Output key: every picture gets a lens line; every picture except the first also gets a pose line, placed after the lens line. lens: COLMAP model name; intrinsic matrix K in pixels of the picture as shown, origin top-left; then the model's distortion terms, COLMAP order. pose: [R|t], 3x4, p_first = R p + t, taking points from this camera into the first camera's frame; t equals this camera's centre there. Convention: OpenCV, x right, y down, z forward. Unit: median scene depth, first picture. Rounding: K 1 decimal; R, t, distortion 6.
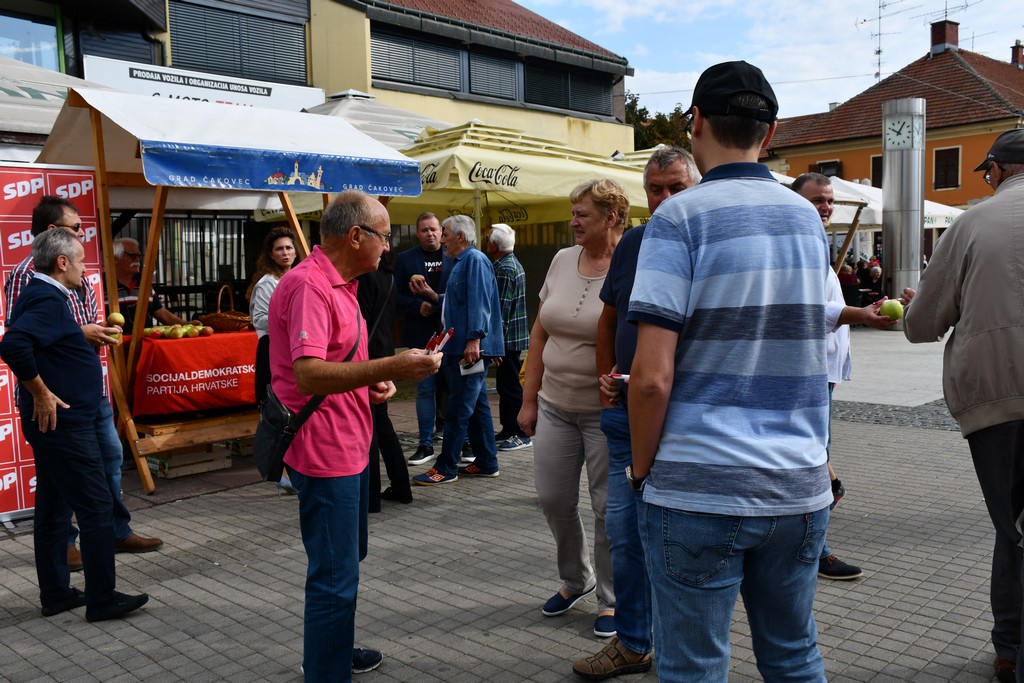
lens RADIAL K [[948.3, 0, 514.8], [0, 948.3, 337.7], [0, 0, 1]] dist [-0.019485, 0.000000]
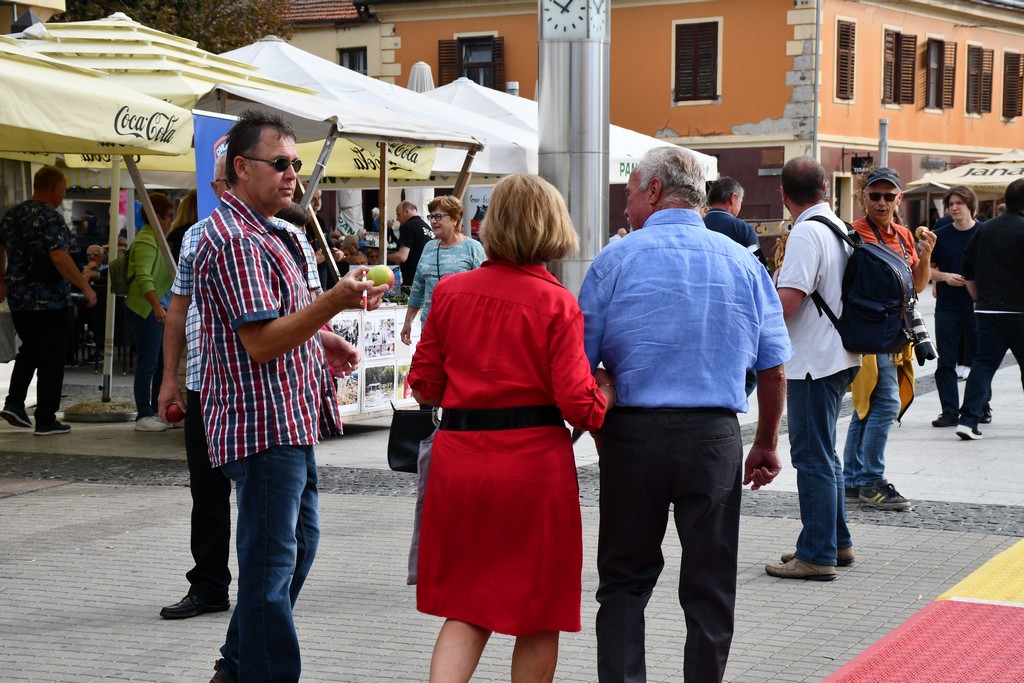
lens RADIAL K [[2203.5, 0, 520.7], [0, 2203.5, 340.9], [0, 0, 1]] dist [0.546761, 0.000000]
pose [[0.948344, 0.006953, 0.317169, -0.026828], [0.002550, 0.999560, -0.029538, 0.013756], [-0.317235, 0.028821, 0.947909, -0.212358]]
